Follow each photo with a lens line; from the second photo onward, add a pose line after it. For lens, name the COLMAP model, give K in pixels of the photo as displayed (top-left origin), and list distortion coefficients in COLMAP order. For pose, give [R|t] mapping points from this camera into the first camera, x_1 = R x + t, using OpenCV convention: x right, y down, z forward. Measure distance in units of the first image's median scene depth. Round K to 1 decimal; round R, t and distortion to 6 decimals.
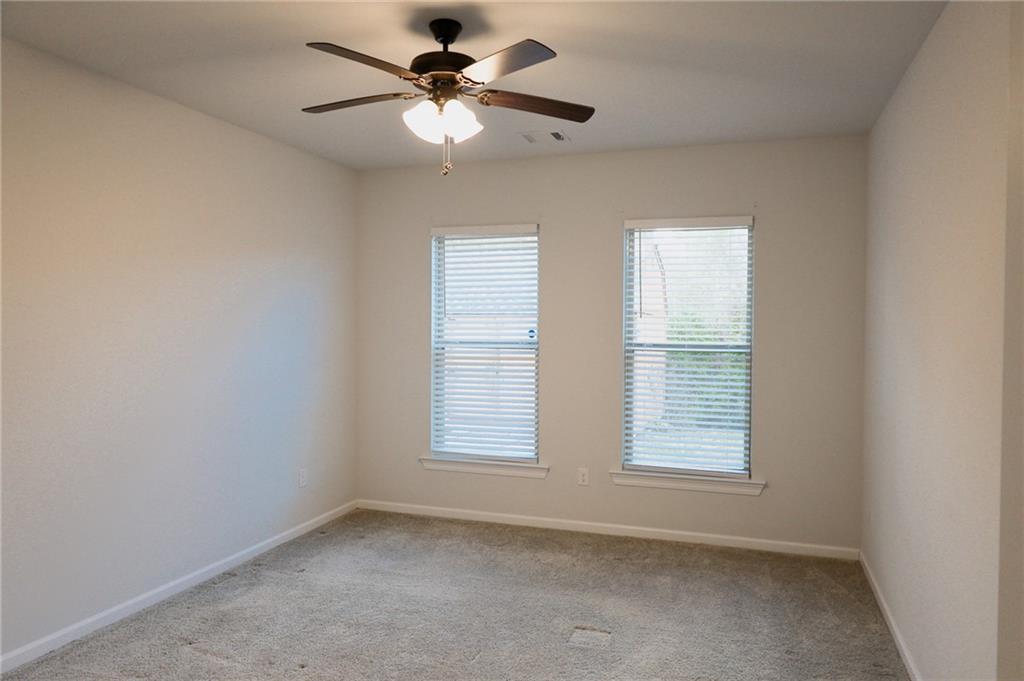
lens RADIAL K [[844.2, 0, 512.0], [0, 844.2, 340.5], [0, 0, 1]] dist [-0.007918, 0.001049]
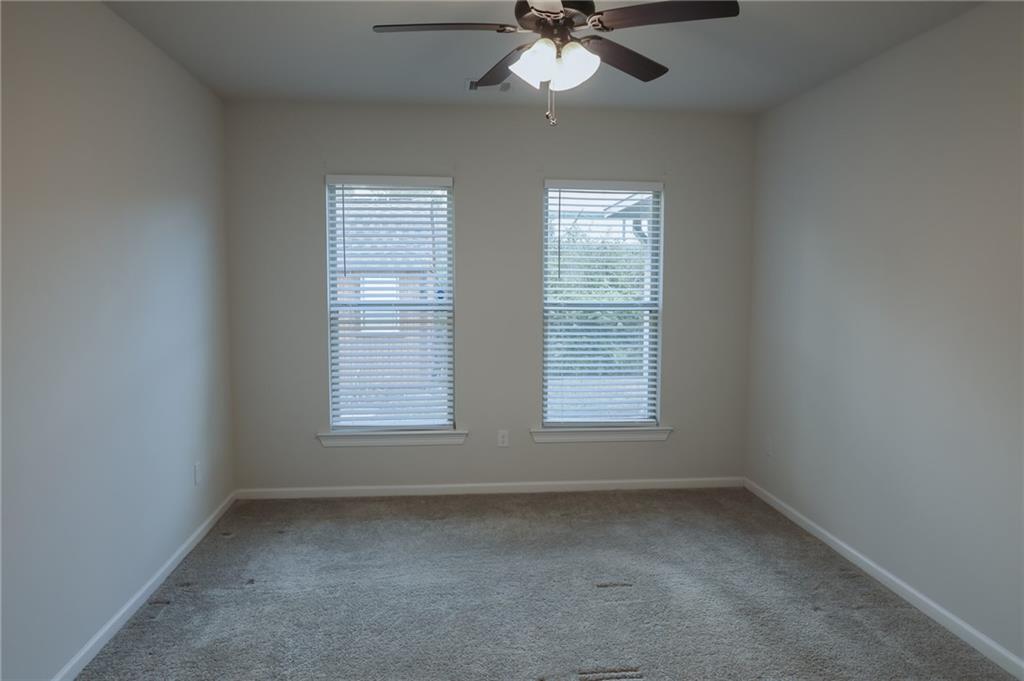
lens RADIAL K [[813.5, 0, 513.5], [0, 813.5, 355.4], [0, 0, 1]] dist [-0.004674, 0.000429]
pose [[0.875444, -0.046336, 0.481094, -0.364526], [0.012920, 0.997282, 0.072542, -0.005069], [-0.483147, -0.057291, 0.873663, 0.167983]]
